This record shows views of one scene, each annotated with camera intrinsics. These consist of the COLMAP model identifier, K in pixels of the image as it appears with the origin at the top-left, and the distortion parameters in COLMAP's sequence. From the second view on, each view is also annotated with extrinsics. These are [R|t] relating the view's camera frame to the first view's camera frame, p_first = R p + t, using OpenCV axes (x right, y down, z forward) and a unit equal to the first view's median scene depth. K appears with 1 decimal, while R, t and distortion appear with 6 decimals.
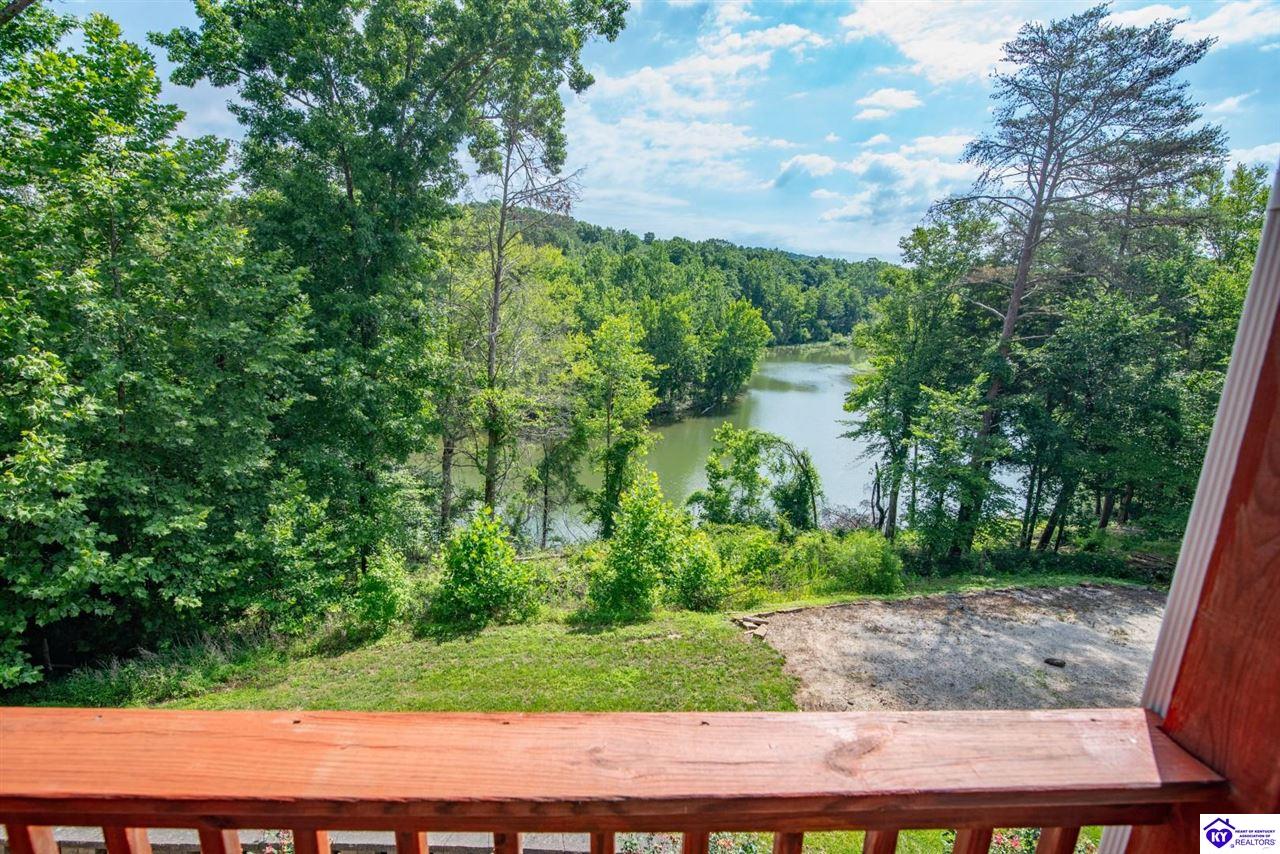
lens RADIAL K [[596.1, 0, 634.8], [0, 596.1, 426.4], [0, 0, 1]] dist [-0.014815, 0.000627]
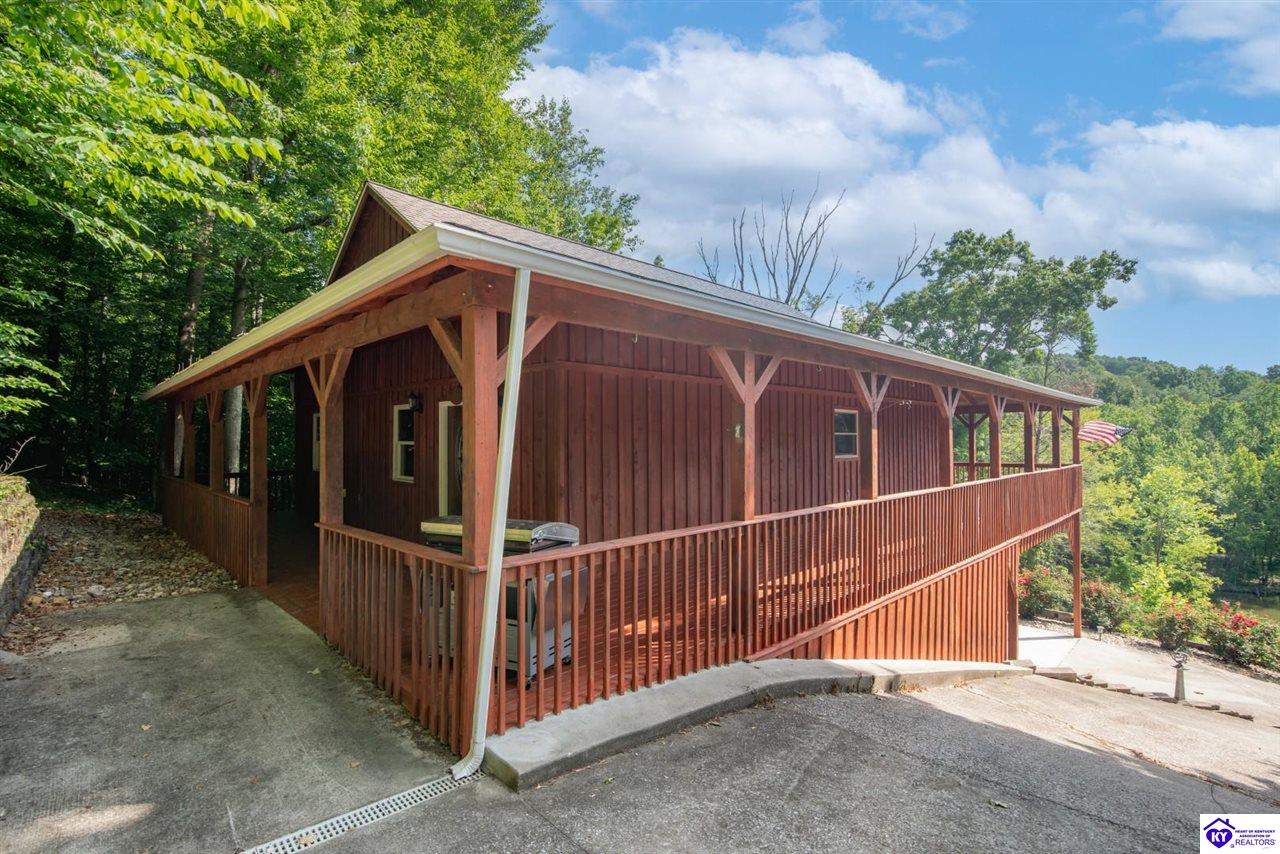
lens RADIAL K [[596.1, 0, 643.3], [0, 596.1, 432.4], [0, 0, 1]] dist [-0.014815, 0.000627]
pose [[0.688632, -0.033371, -0.724343, 0.091208], [-0.146836, 0.971827, -0.184370, 0.088213], [0.710088, 0.233323, 0.664331, -0.381952]]
